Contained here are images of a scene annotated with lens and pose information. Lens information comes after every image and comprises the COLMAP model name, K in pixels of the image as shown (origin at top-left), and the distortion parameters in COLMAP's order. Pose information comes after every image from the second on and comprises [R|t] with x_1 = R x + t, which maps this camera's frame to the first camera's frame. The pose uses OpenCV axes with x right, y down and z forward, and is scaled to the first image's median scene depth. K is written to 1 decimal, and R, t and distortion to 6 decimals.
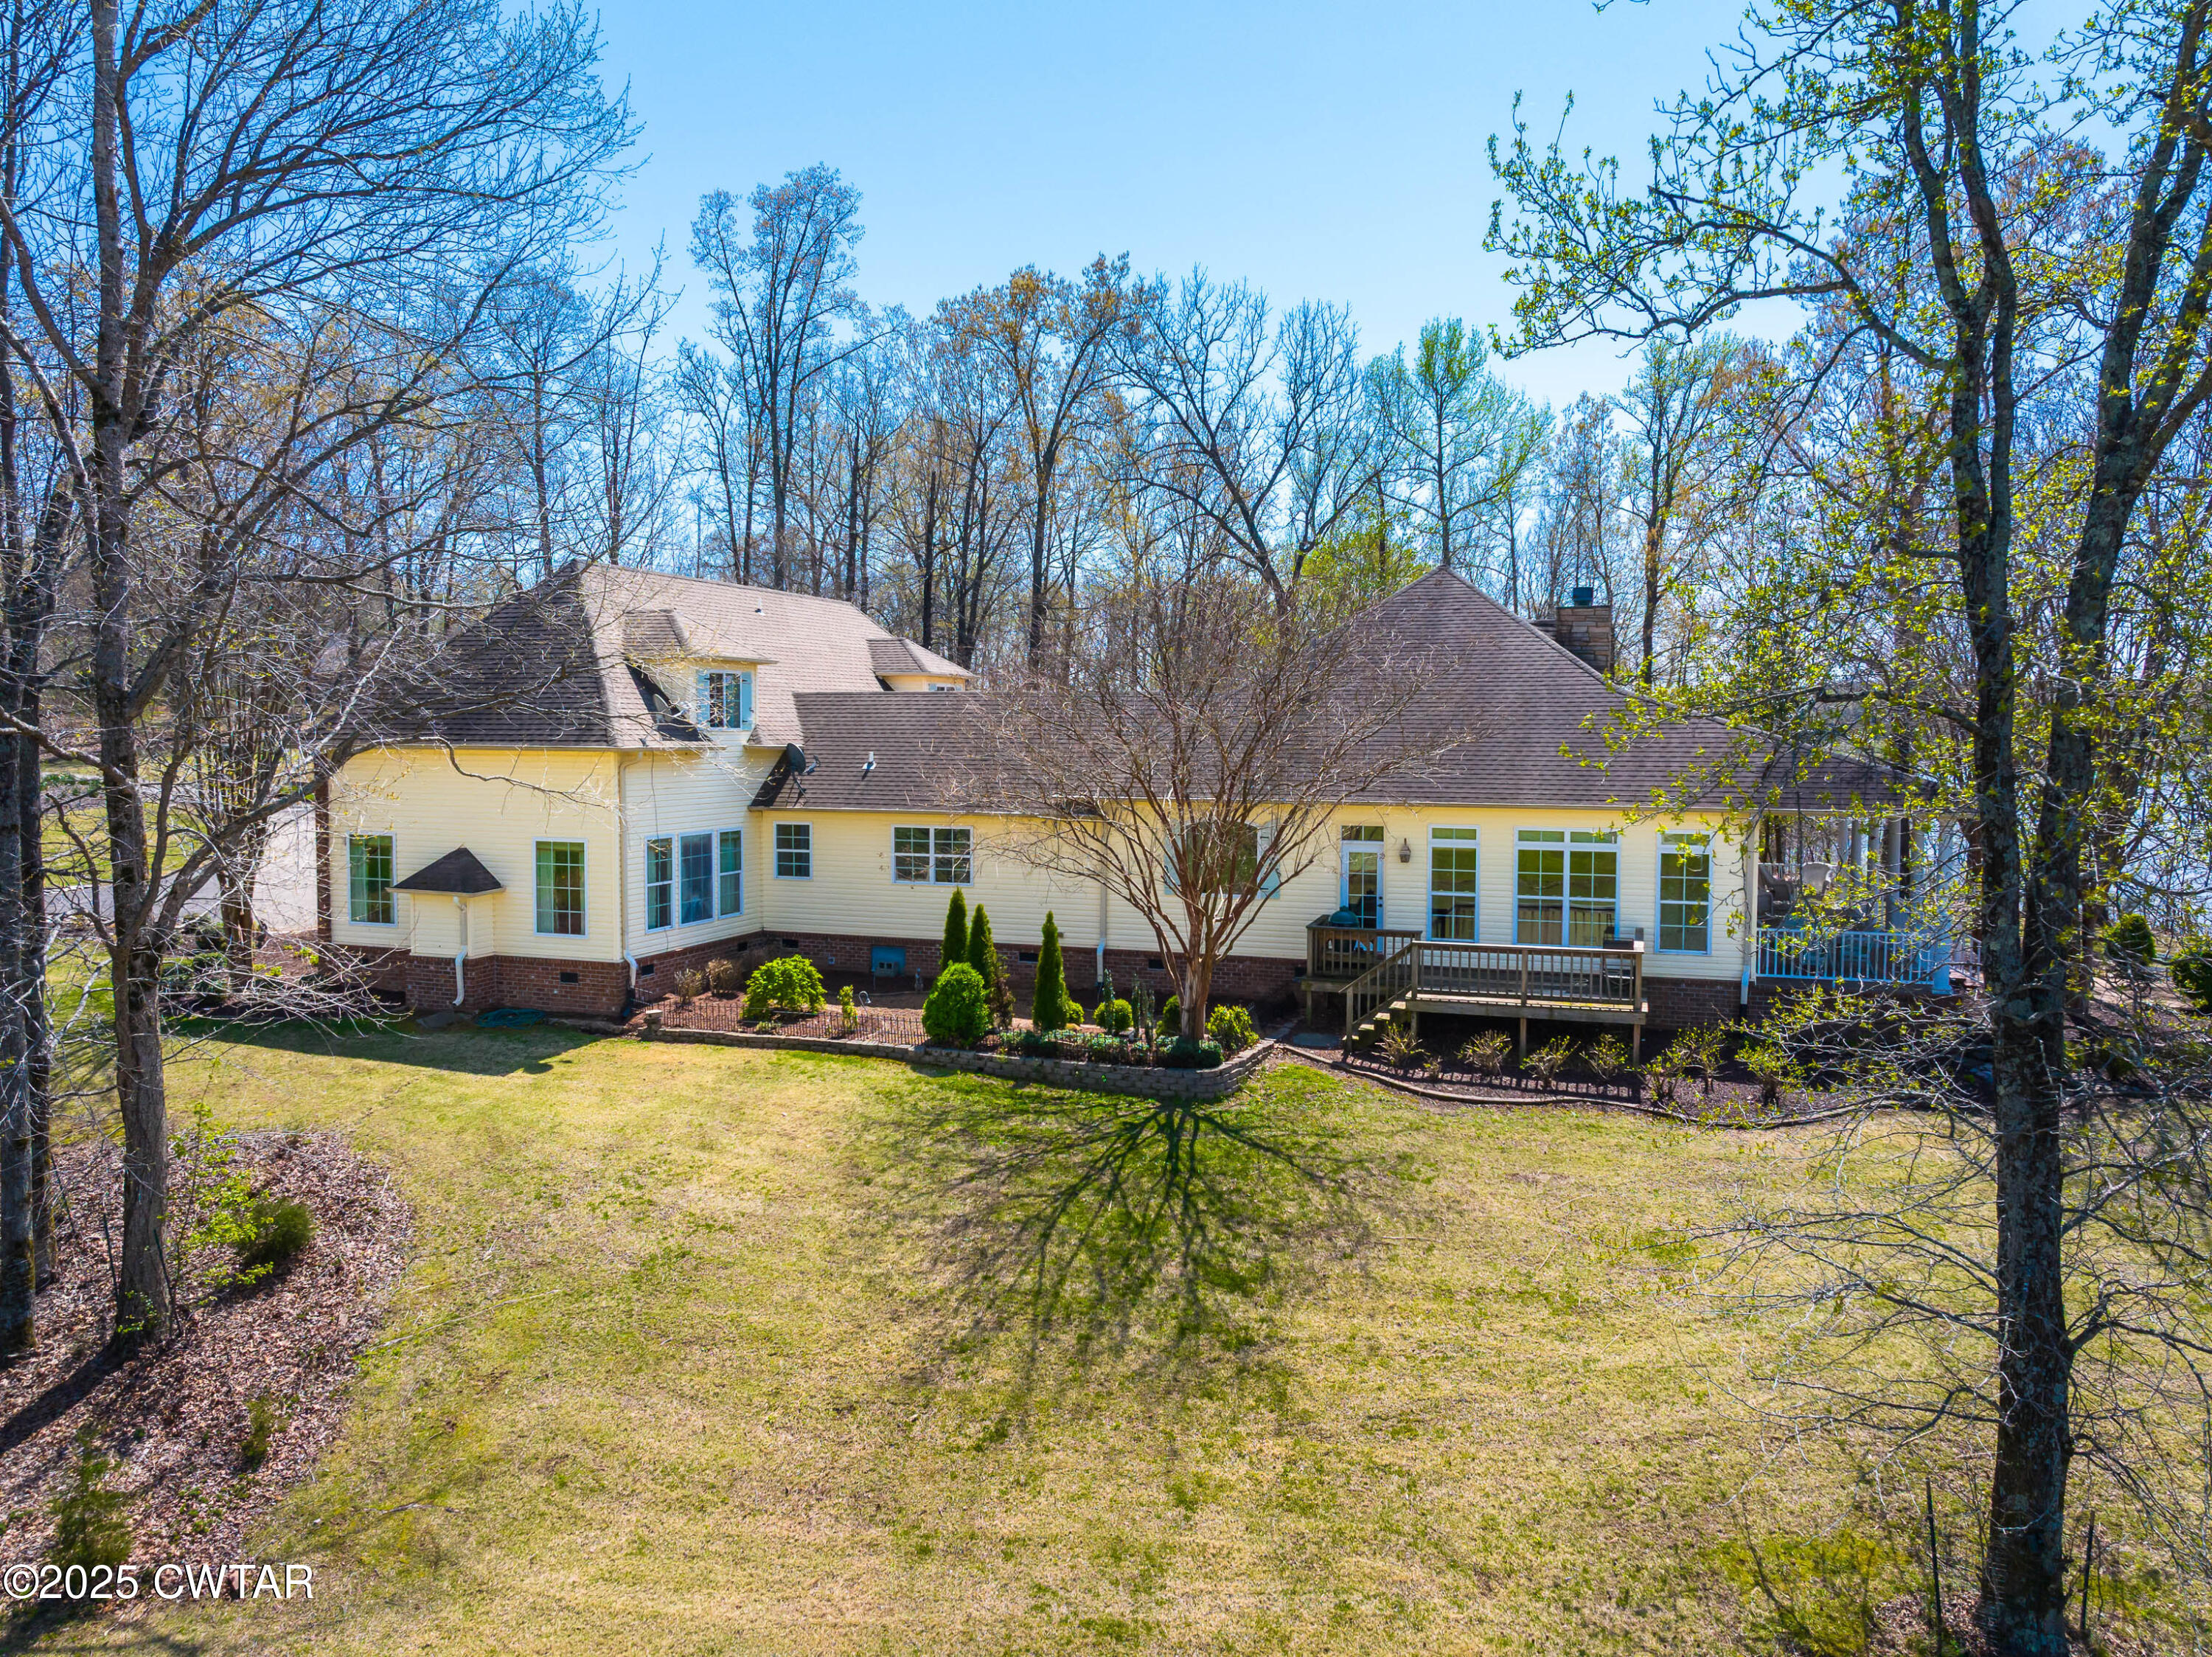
lens RADIAL K [[1557.5, 0, 1114.6], [0, 1557.5, 814.3], [0, 0, 1]] dist [-0.027801, 0.013673]
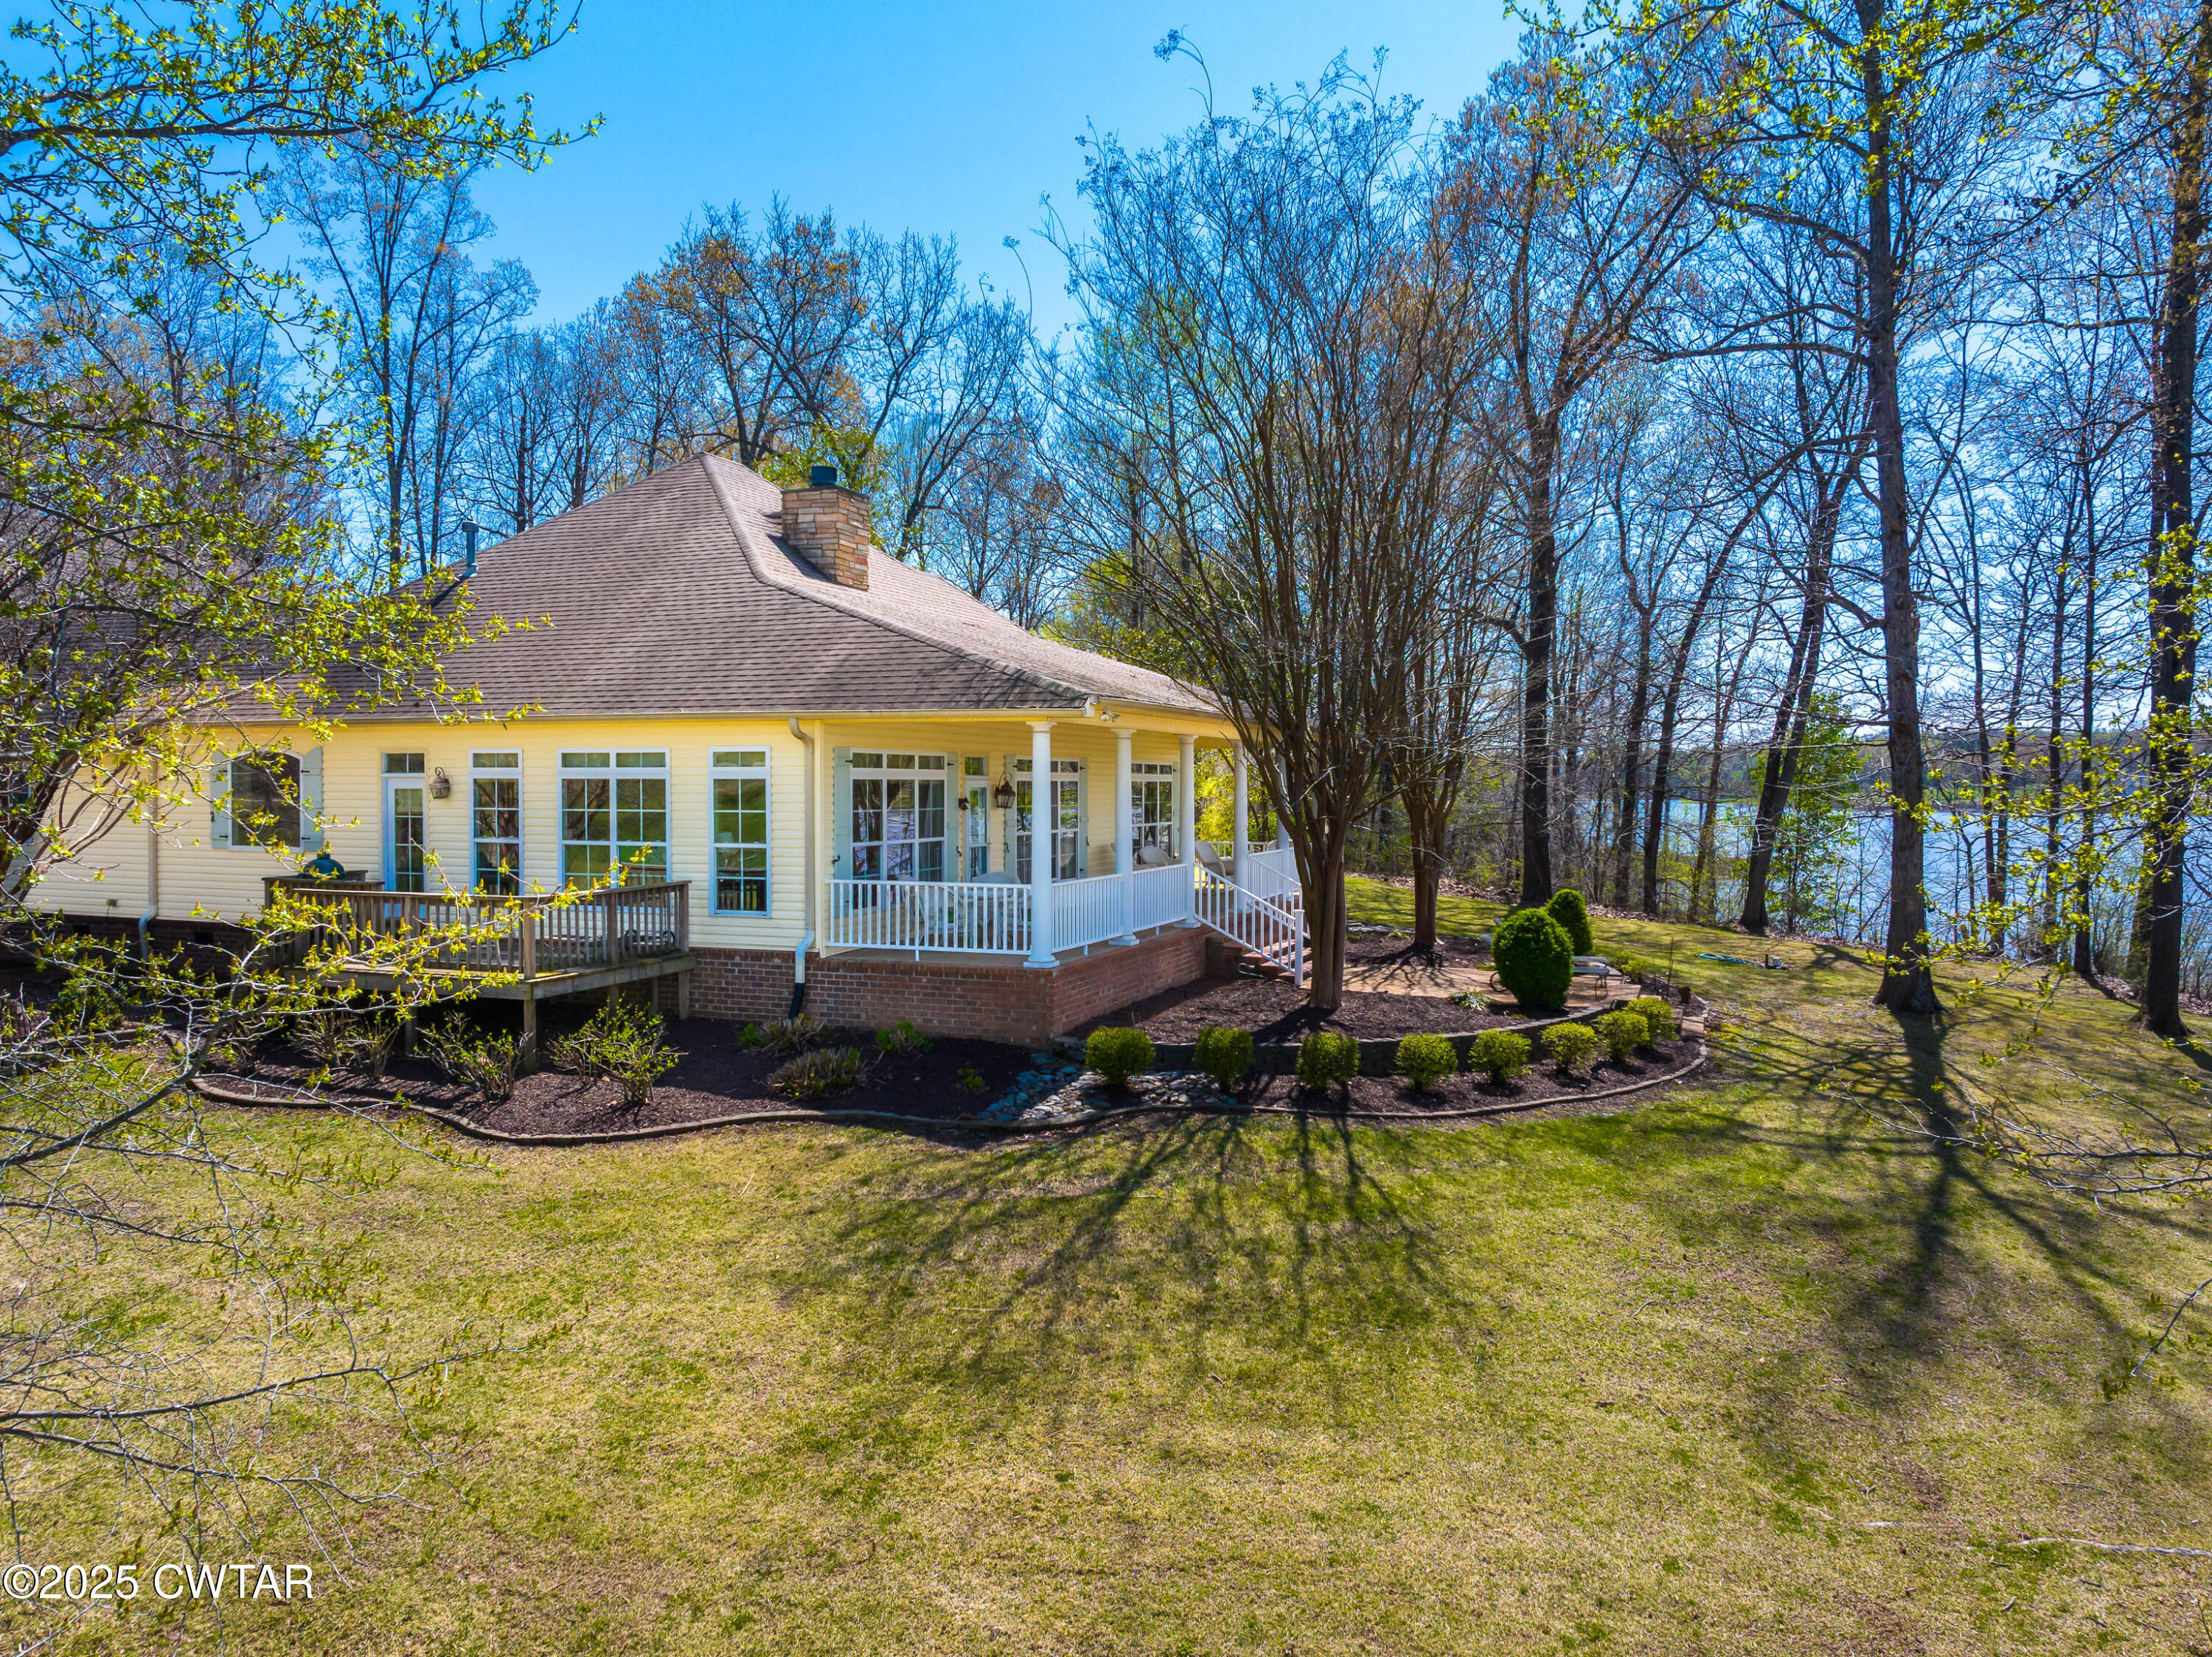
lens RADIAL K [[1557.5, 0, 1119.3], [0, 1557.5, 827.8], [0, 0, 1]] dist [-0.027801, 0.013673]
pose [[0.999358, 0.000305, -0.035815, 0.553206], [-0.001381, 0.999548, -0.030037, 0.068138], [0.035790, 0.030067, 0.998907, 0.266056]]
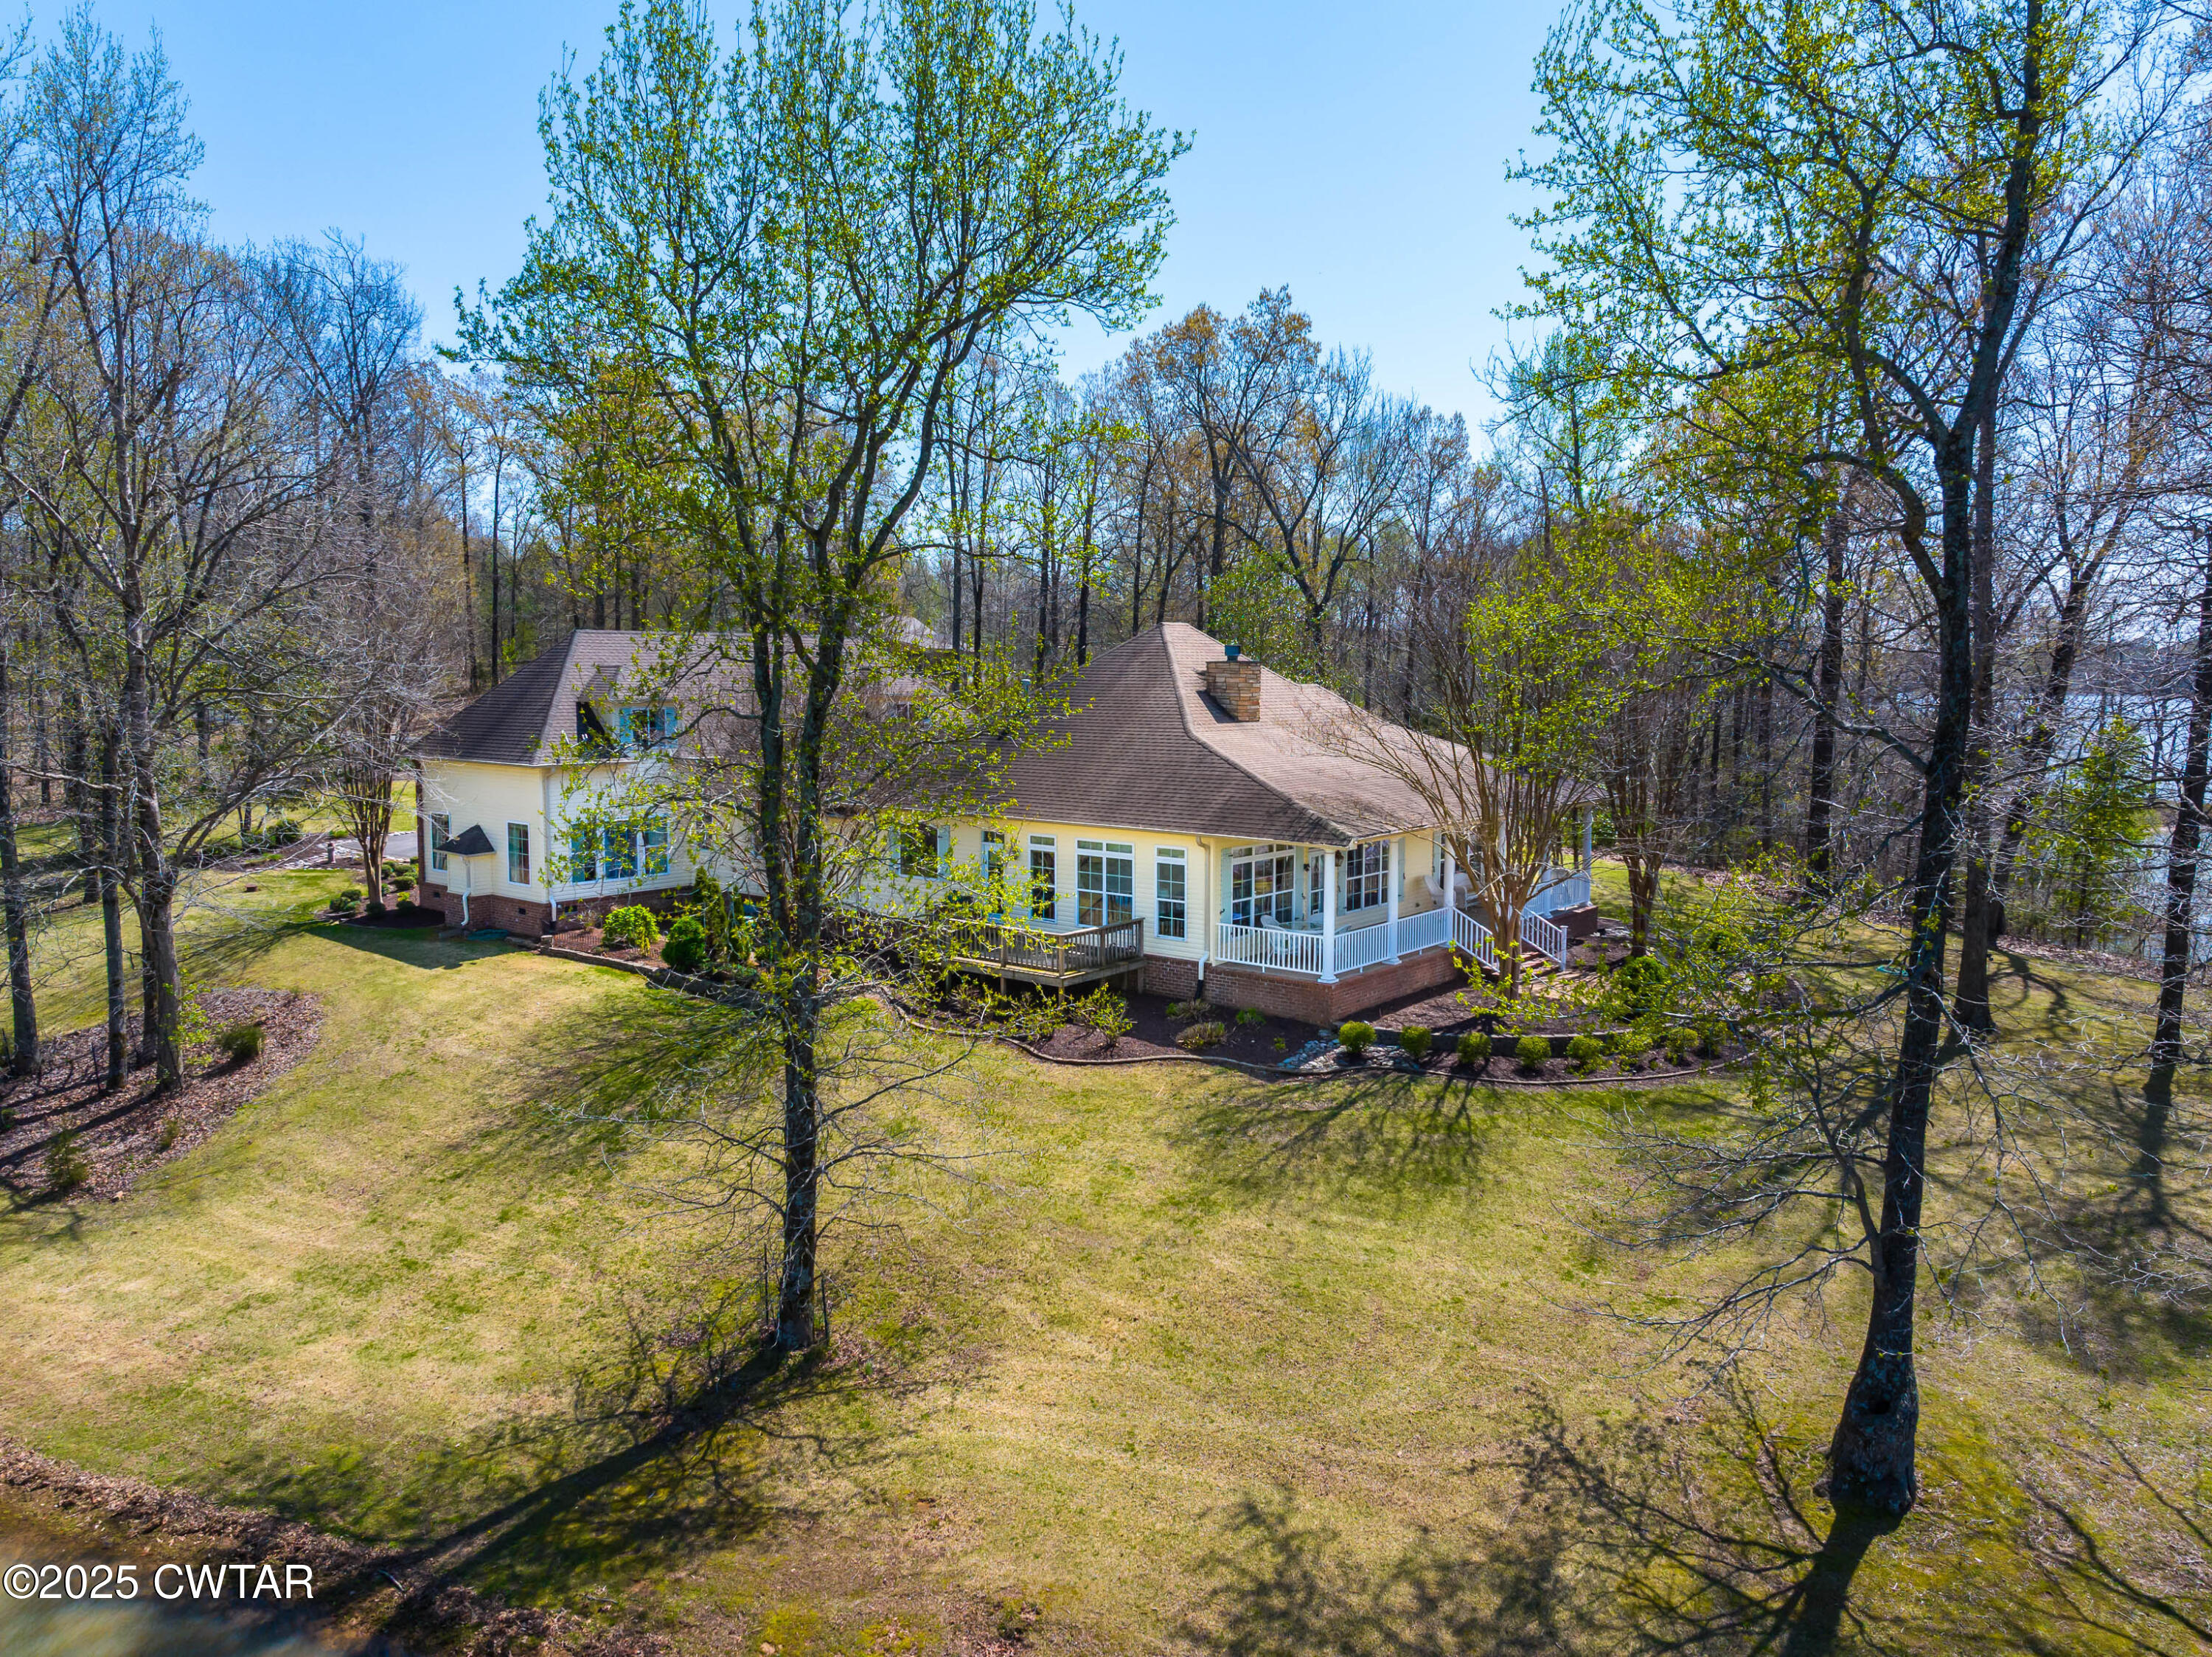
lens RADIAL K [[1557.5, 0, 1102.9], [0, 1557.5, 822.4], [0, 0, 1]] dist [-0.027801, 0.013673]
pose [[0.935348, 0.033125, -0.352175, 0.750572], [-0.019203, 0.998893, 0.042952, -0.062599], [0.353207, -0.033412, 0.934948, -0.244029]]
